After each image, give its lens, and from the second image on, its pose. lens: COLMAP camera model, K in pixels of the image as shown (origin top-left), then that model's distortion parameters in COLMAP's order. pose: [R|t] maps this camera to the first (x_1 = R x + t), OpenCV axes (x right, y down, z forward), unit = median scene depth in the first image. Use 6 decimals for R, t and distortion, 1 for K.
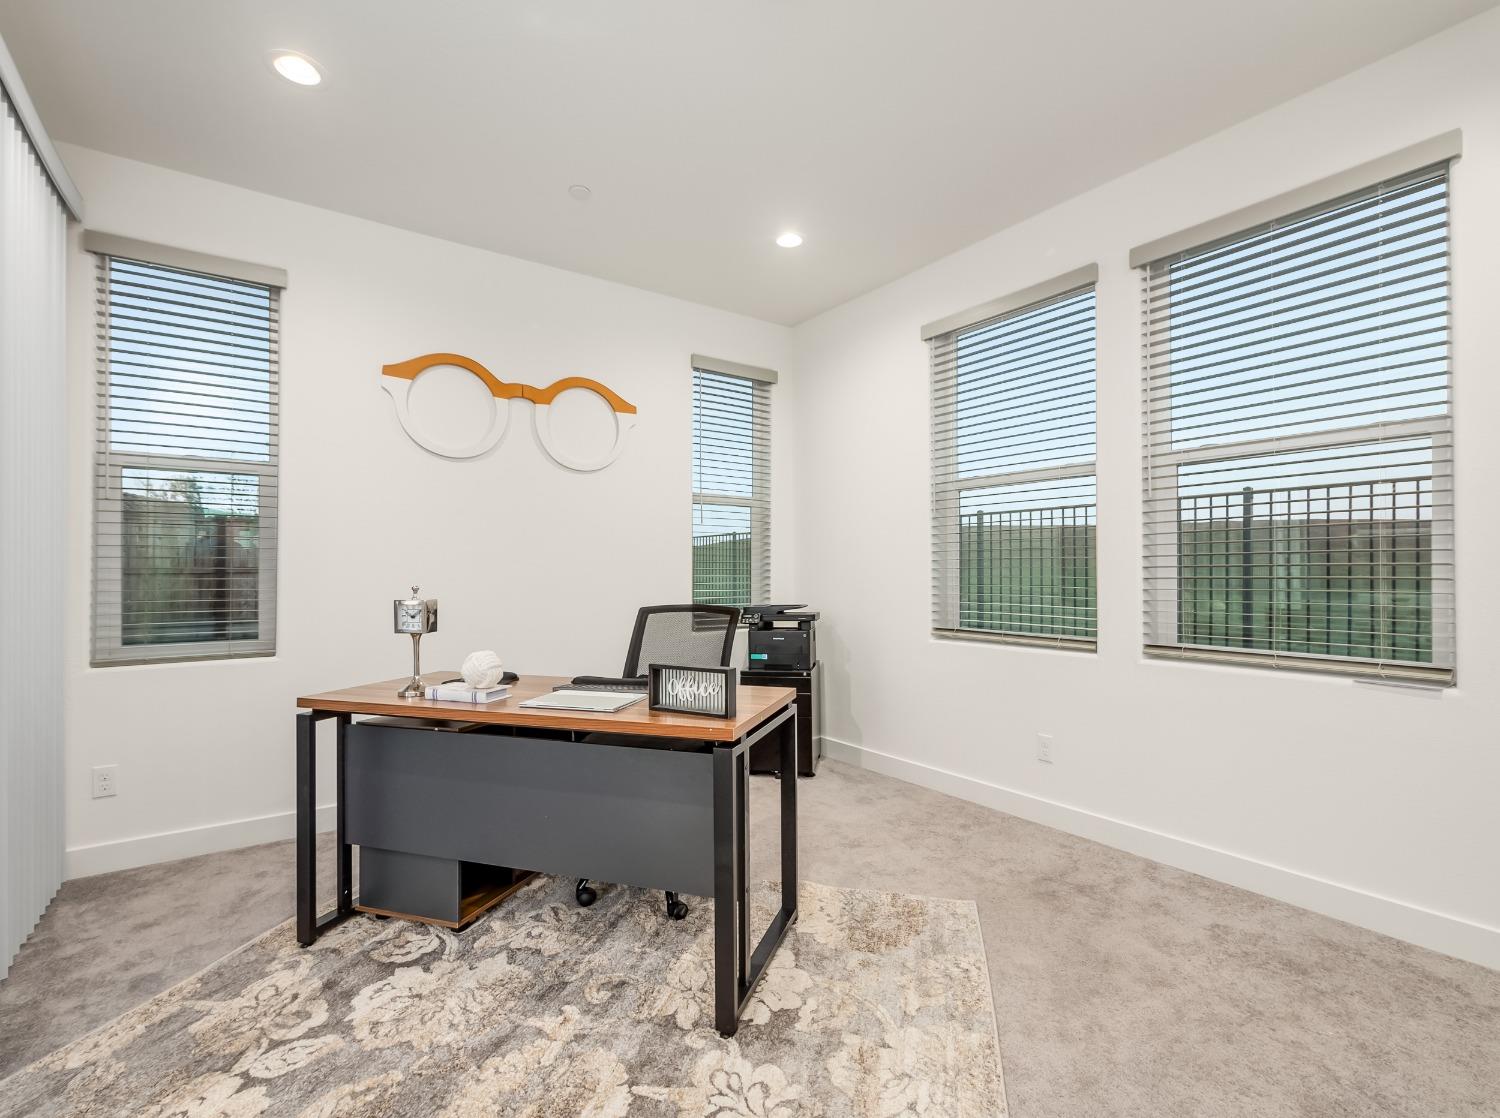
lens RADIAL K [[707.0, 0, 750.2], [0, 707.0, 563.8], [0, 0, 1]] dist [0.004119, -0.001184]
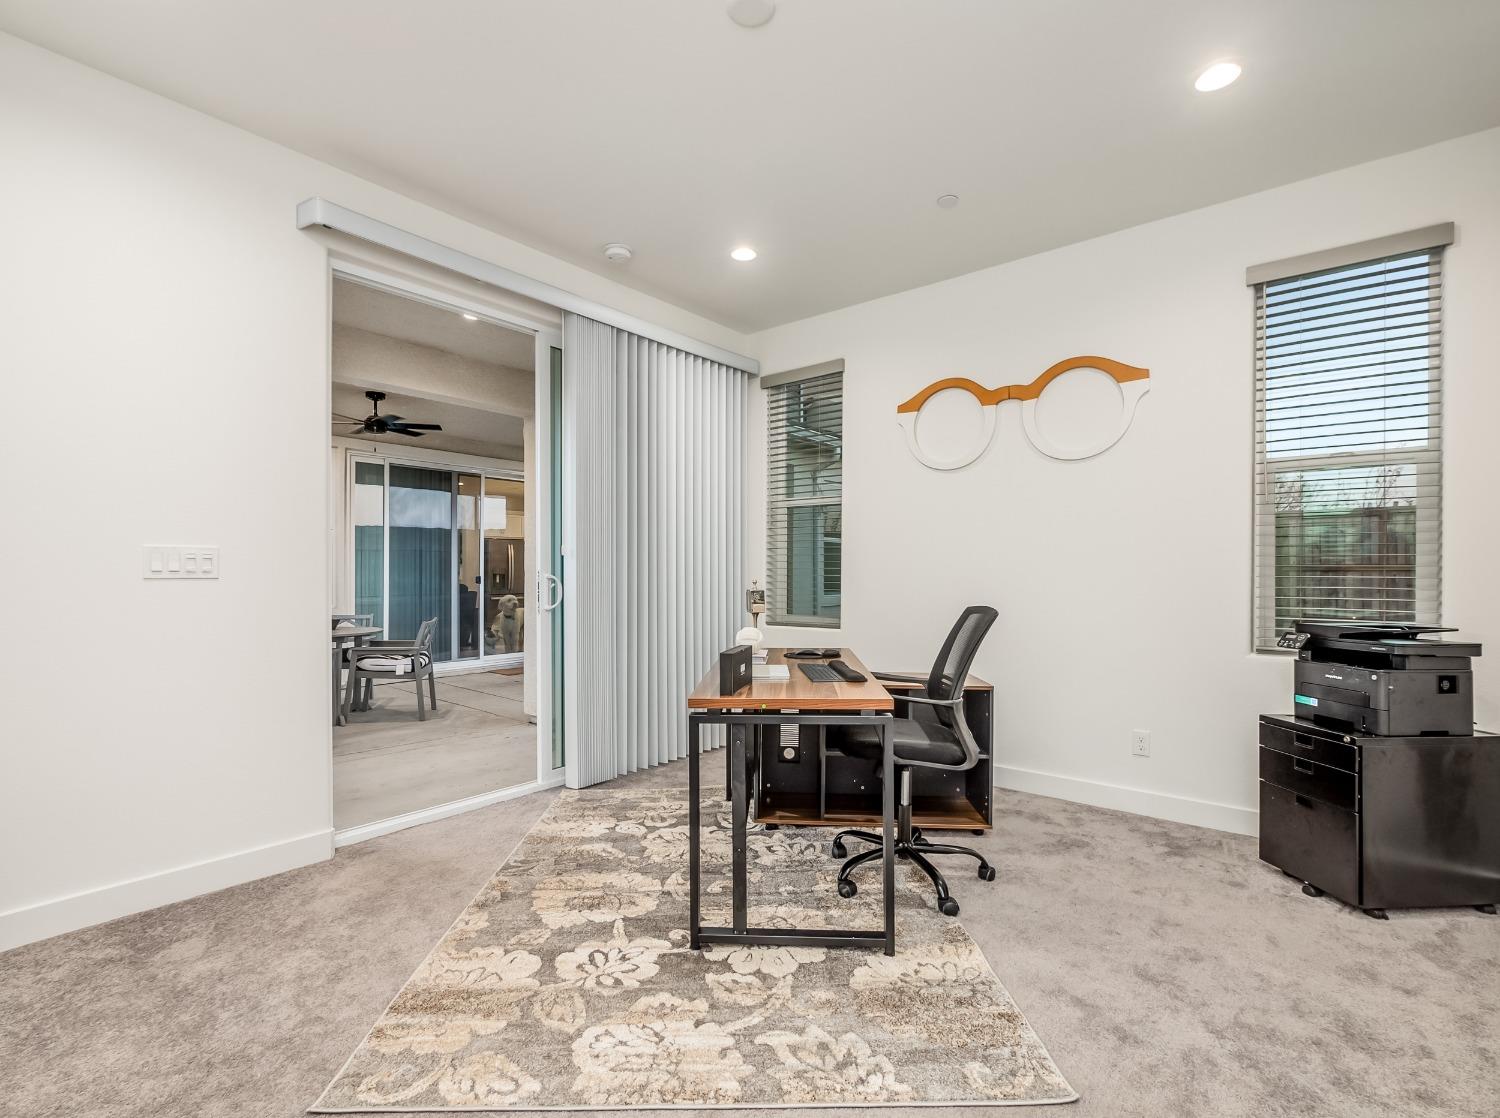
lens RADIAL K [[707.0, 0, 749.1], [0, 707.0, 566.5], [0, 0, 1]] dist [0.004119, -0.001184]
pose [[0.261184, -0.001534, -0.965288, 0.621040], [0.015384, 0.999878, 0.002574, -0.002368], [0.965166, -0.015523, 0.261176, 0.407102]]
